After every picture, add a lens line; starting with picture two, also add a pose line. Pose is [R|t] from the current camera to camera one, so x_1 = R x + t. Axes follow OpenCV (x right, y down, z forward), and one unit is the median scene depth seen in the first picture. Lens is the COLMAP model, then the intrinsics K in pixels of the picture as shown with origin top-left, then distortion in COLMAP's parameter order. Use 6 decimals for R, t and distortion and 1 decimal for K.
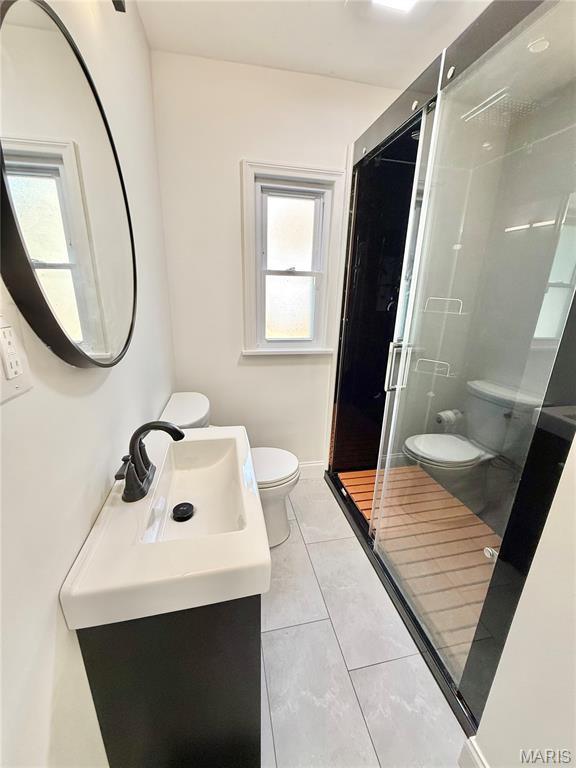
lens RADIAL K [[314.8, 0, 288.9], [0, 314.8, 384.4], [0, 0, 1]] dist [0.000075, -0.000587]
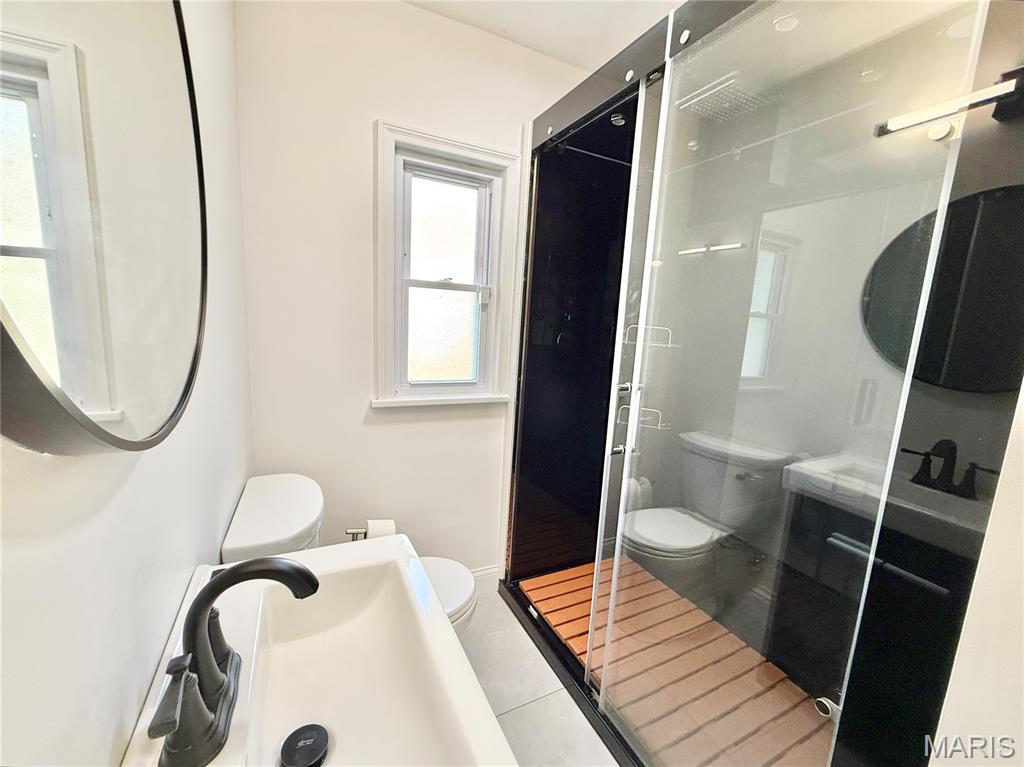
lens RADIAL K [[419.7, 0, 511.0], [0, 419.7, 384.5], [0, 0, 1]] dist [0.000075, -0.000587]
pose [[0.968044, -0.013567, 0.250414, -0.094148], [0.047516, 0.990371, -0.130028, -0.016976], [-0.246239, 0.137771, 0.959367, 0.129034]]
